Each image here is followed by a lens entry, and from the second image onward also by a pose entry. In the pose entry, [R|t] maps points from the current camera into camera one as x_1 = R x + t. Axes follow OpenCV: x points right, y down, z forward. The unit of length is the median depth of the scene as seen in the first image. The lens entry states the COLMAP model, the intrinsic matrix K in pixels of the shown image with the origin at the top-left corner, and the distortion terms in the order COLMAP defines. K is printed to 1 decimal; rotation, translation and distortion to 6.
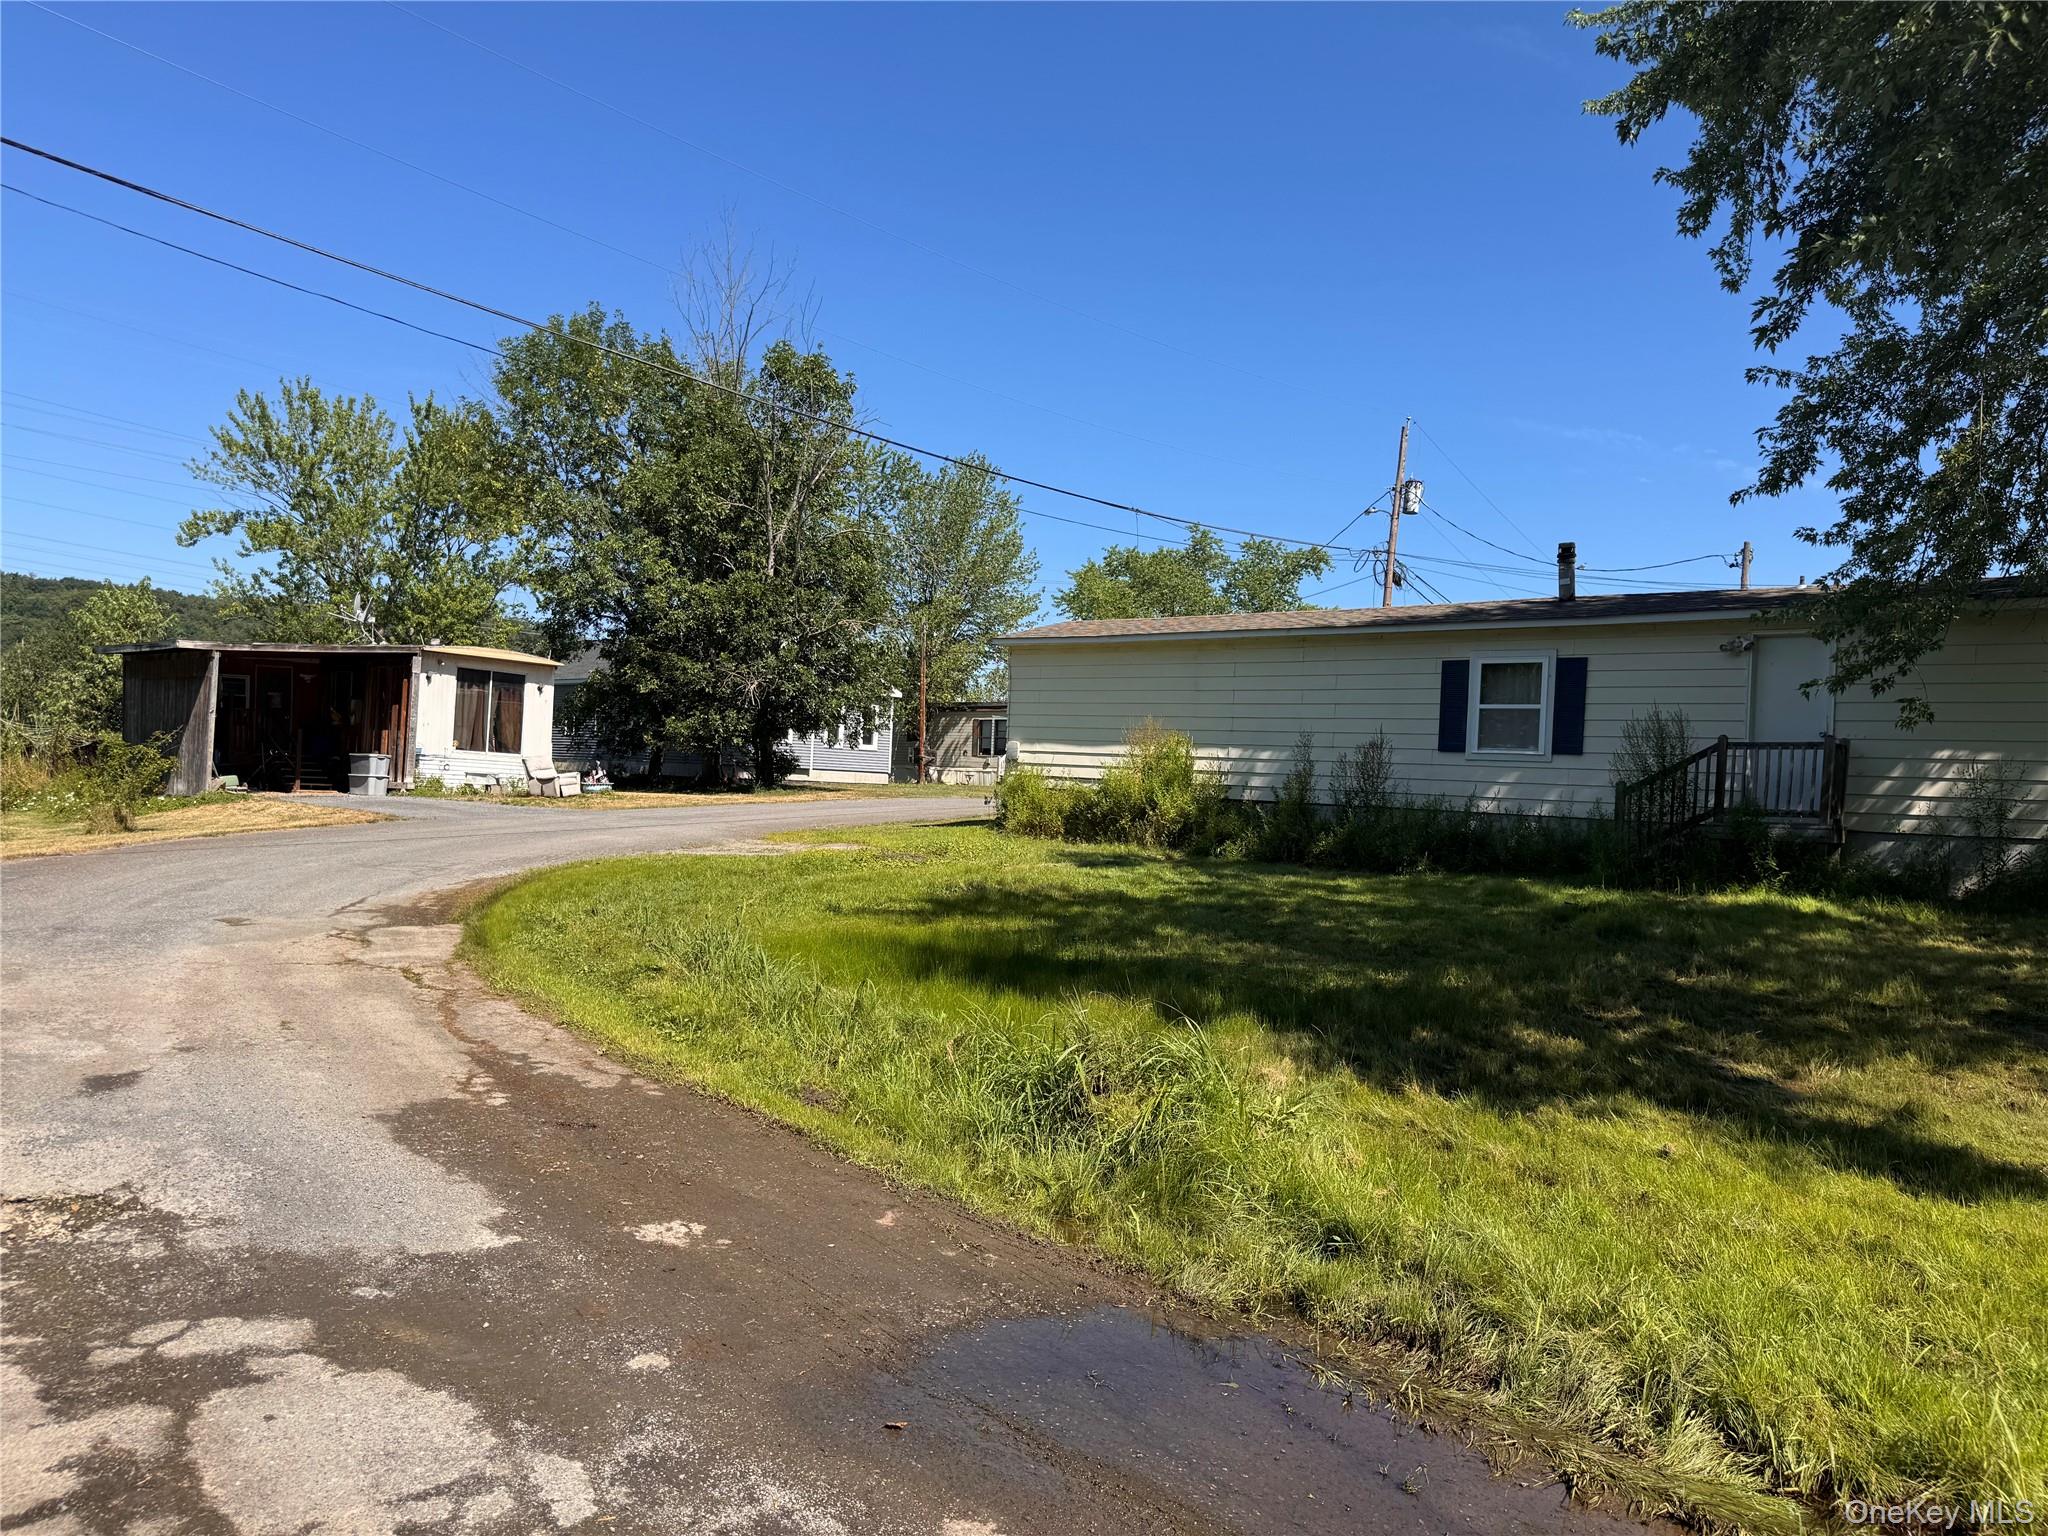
lens RADIAL K [[1427.9, 0, 1009.9], [0, 1427.9, 777.0], [0, 0, 1]] dist [0.064578, -0.086174]
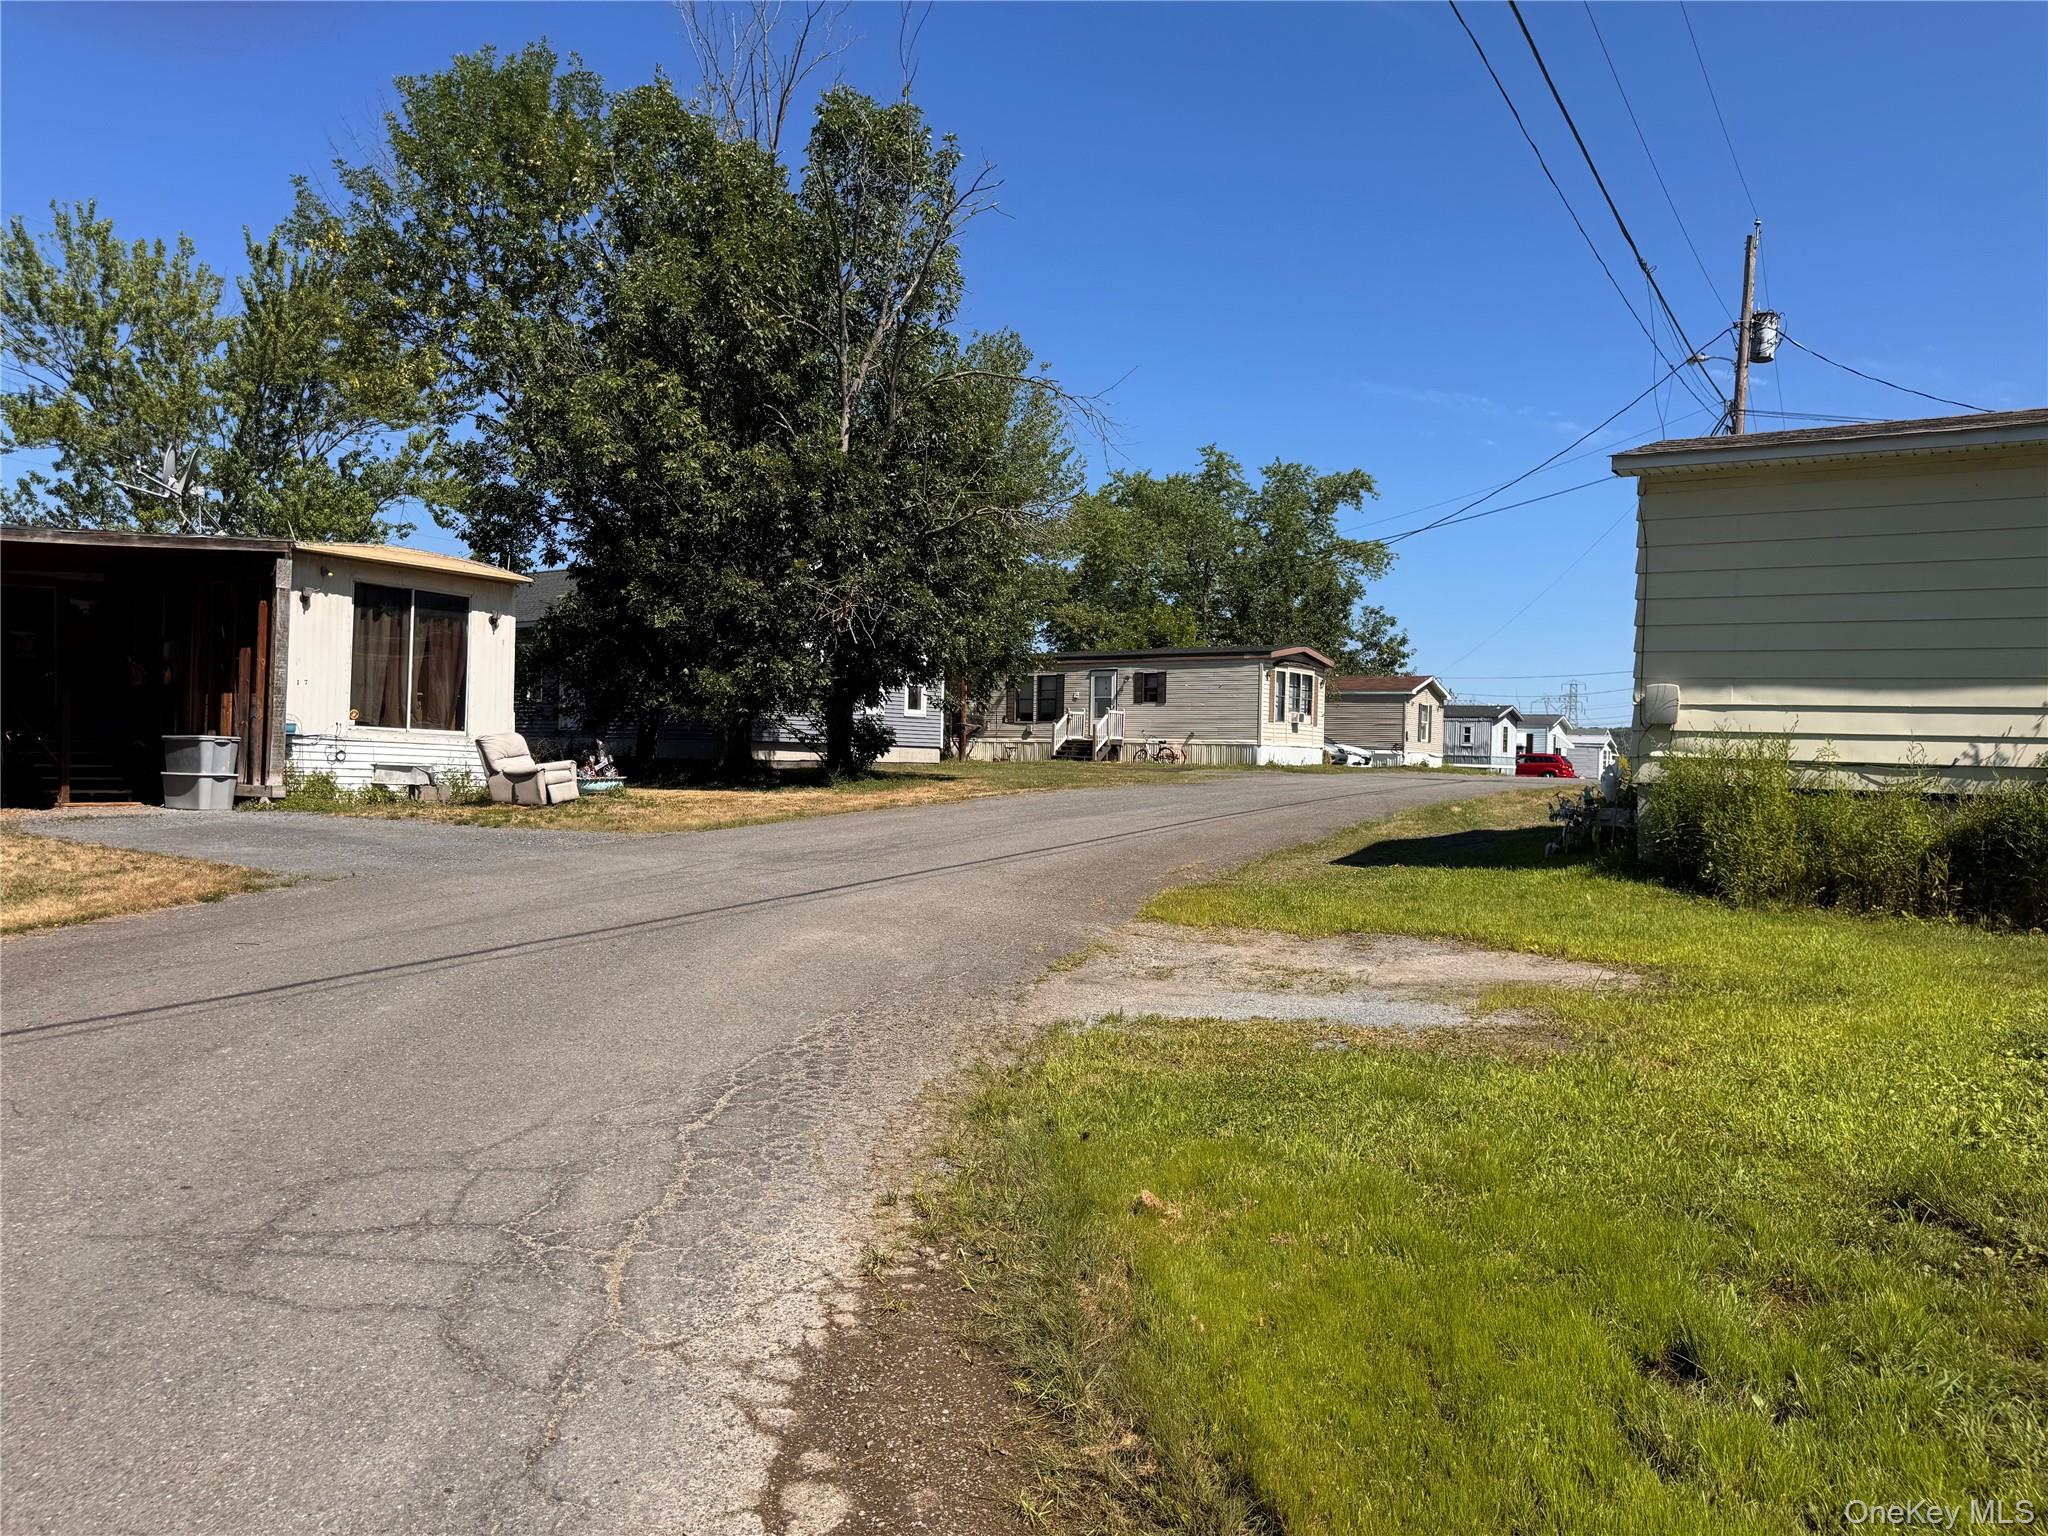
lens RADIAL K [[1427.9, 0, 1018.1], [0, 1427.9, 773.8], [0, 0, 1]] dist [0.064578, -0.086174]
pose [[0.995090, -0.020804, 0.096761, -0.163221], [0.018723, 0.999575, 0.022363, -0.007023], [-0.097186, -0.020441, 0.995056, 0.366959]]
